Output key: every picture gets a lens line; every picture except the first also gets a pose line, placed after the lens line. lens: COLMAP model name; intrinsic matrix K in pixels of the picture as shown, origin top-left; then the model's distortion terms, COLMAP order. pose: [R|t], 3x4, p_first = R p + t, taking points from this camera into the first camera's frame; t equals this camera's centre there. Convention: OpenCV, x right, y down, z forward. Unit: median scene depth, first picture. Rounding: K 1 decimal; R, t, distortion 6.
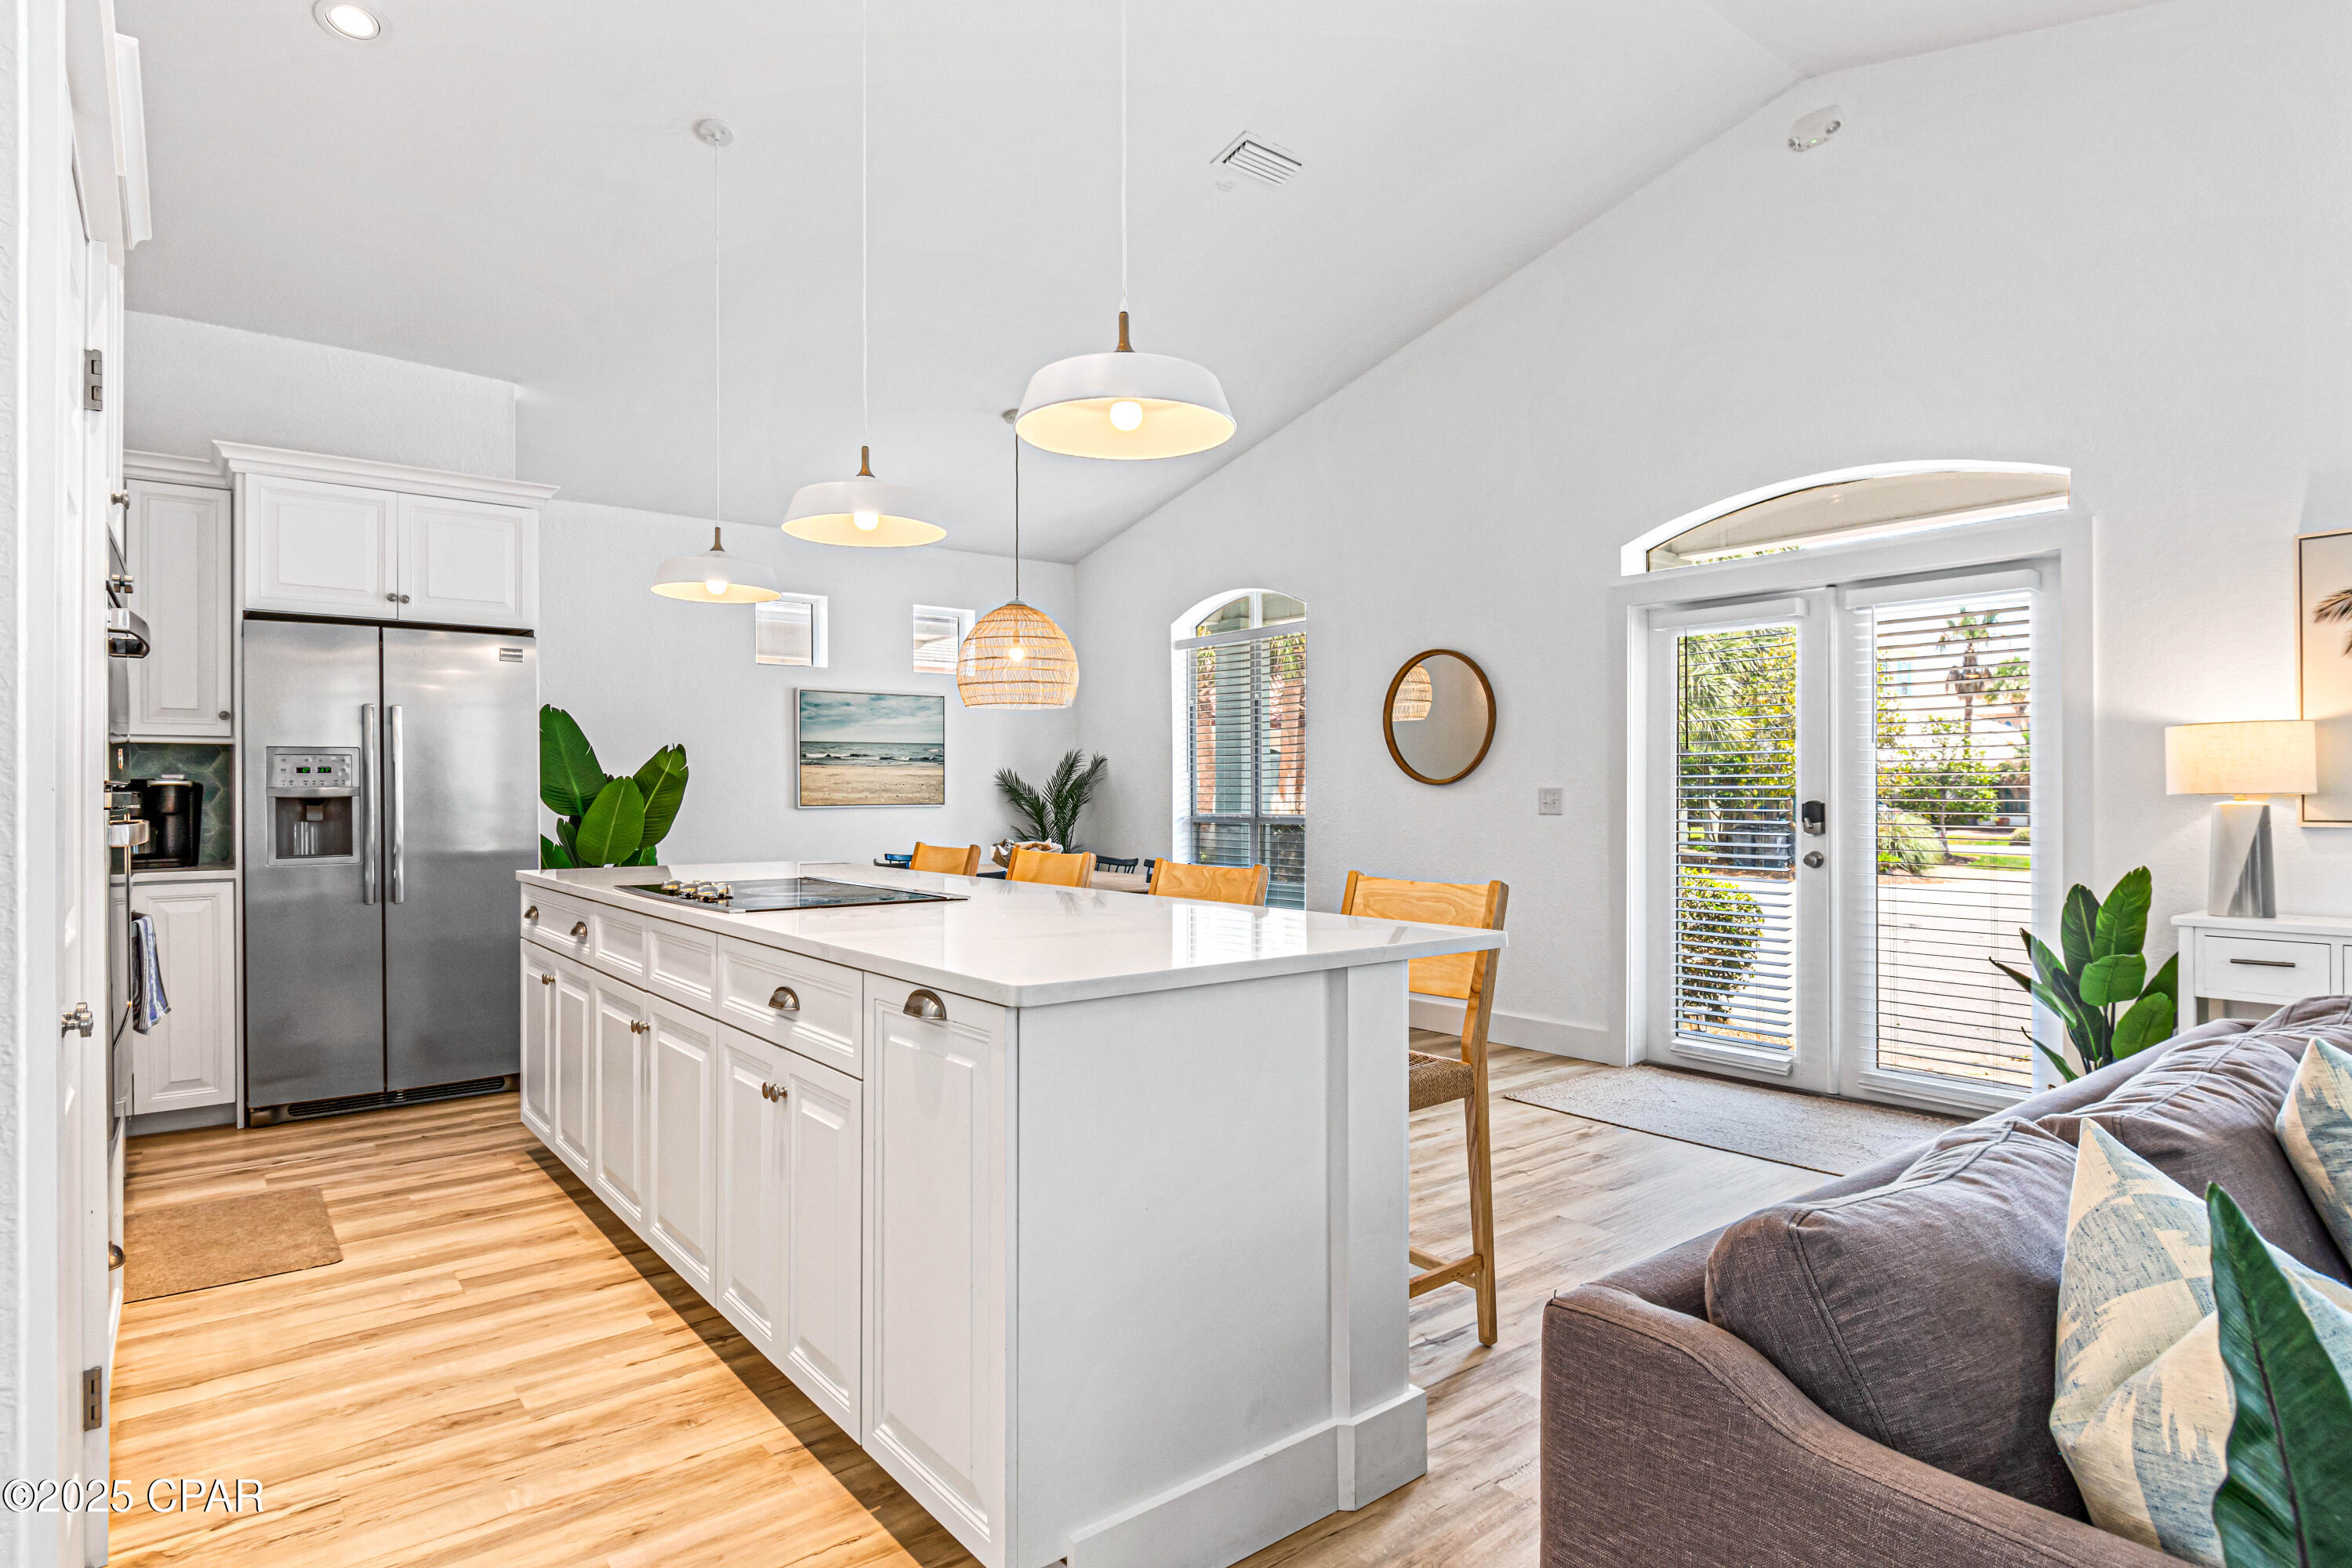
lens RADIAL K [[1249.4, 0, 1176.0], [0, 1249.4, 784.0], [0, 0, 1]] dist [0.001013, -0.000264]
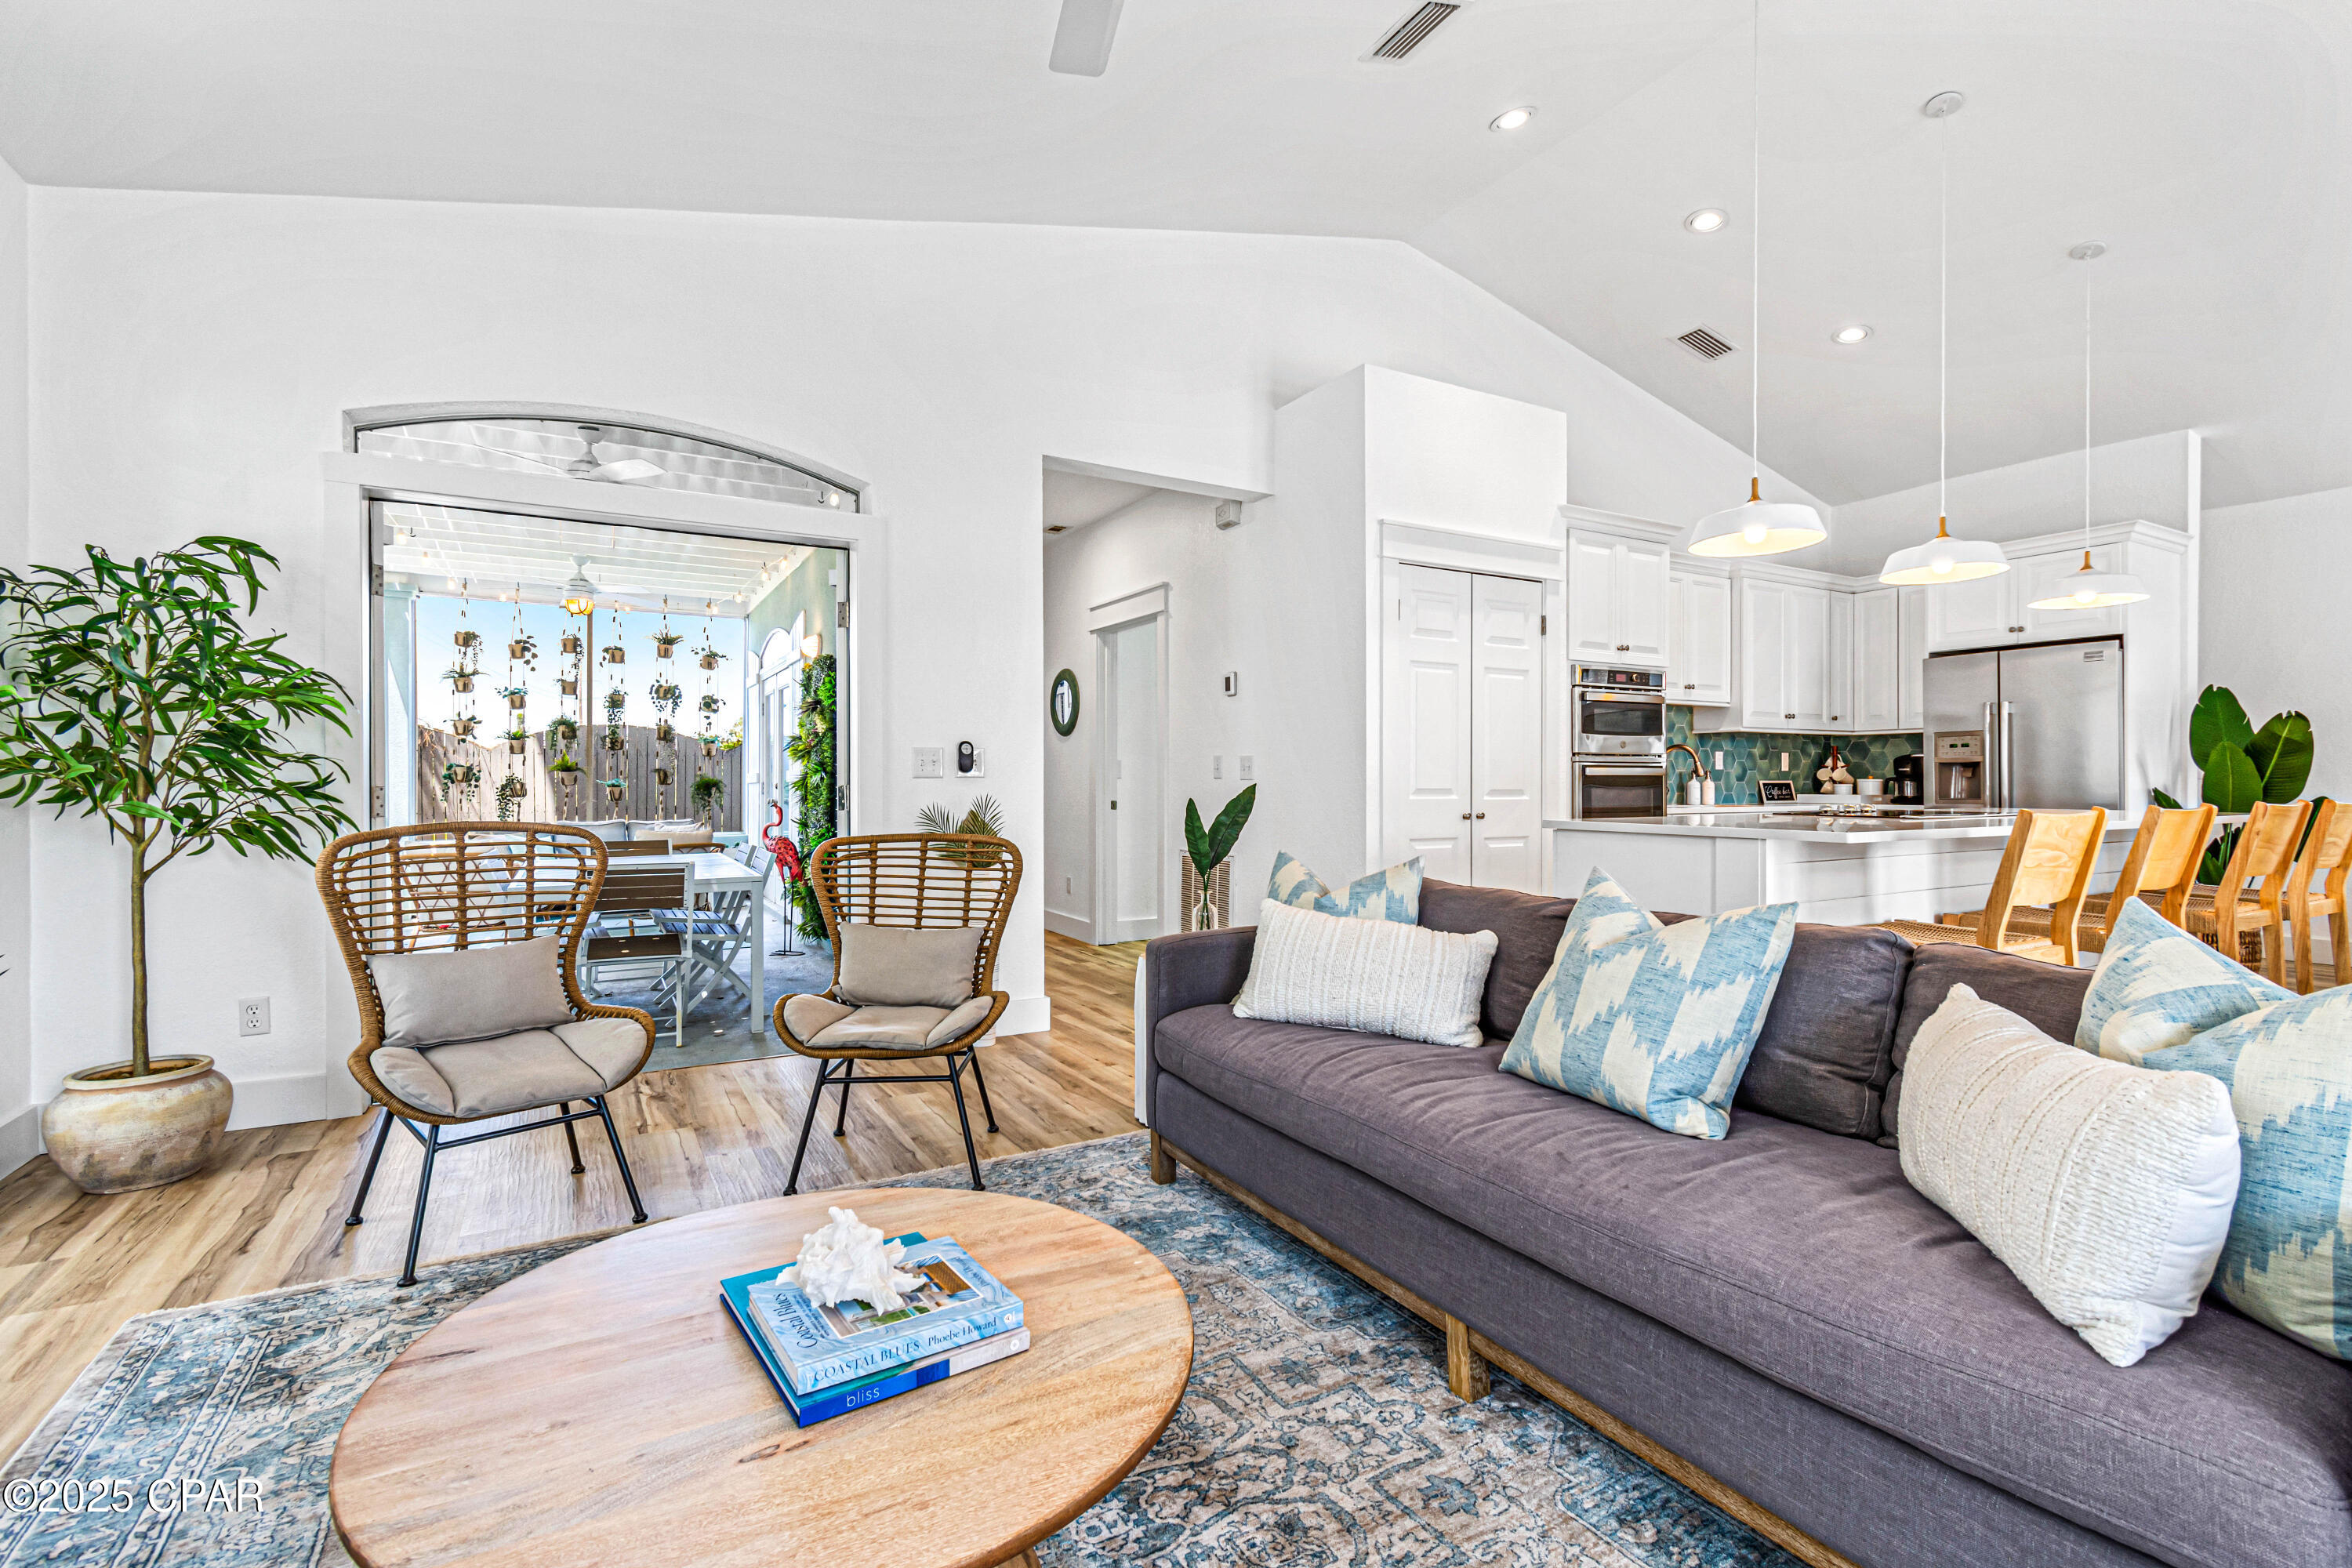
lens RADIAL K [[1053.1, 0, 1176.0], [0, 1053.1, 784.0], [0, 0, 1]] dist [-0.009722, -0.000177]
pose [[-0.161413, 0.004615, -0.986876, 0.664939], [0.007843, 0.999963, 0.003394, 0.021249], [0.986856, -0.007193, -0.161443, 0.174267]]
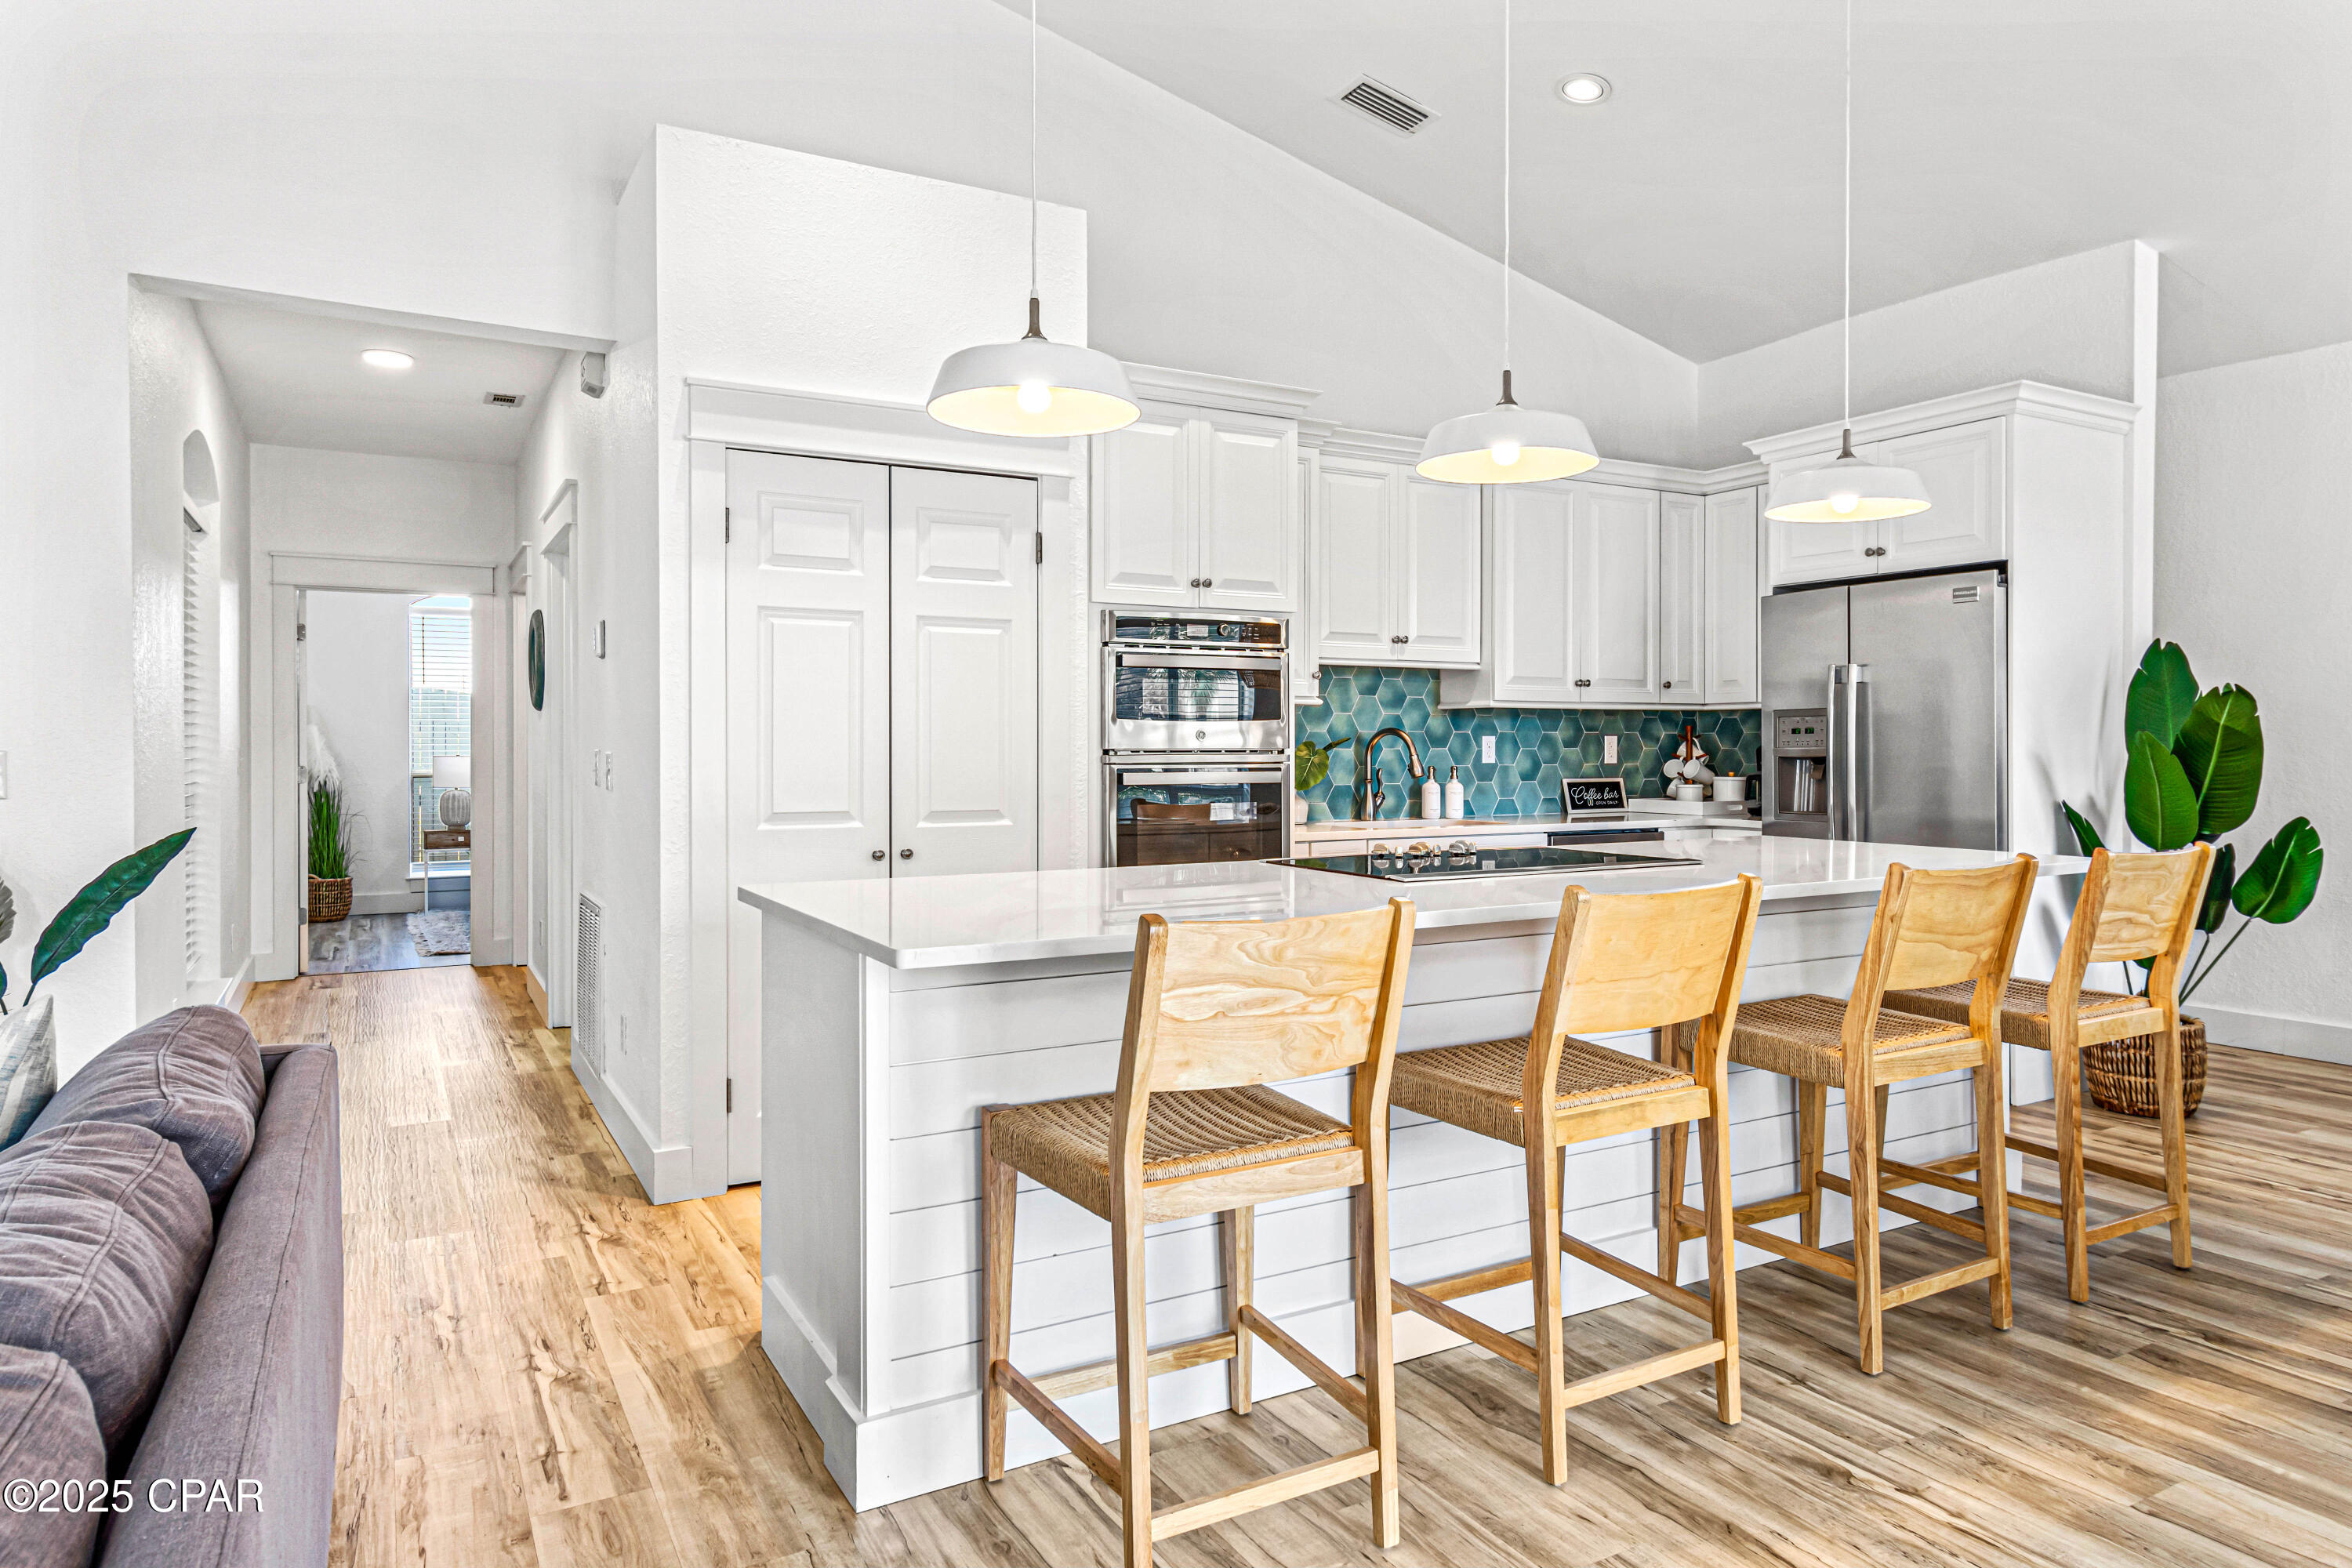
lens RADIAL K [[1412.9, 0, 1182.1], [0, 1412.9, 758.1], [0, 0, 1]] dist [0.001517, -0.019801]
pose [[-0.157474, 0.011274, -0.987459, 0.460670], [0.008000, 0.999917, 0.010140, -0.003730], [0.987491, -0.006303, -0.157551, 0.545786]]
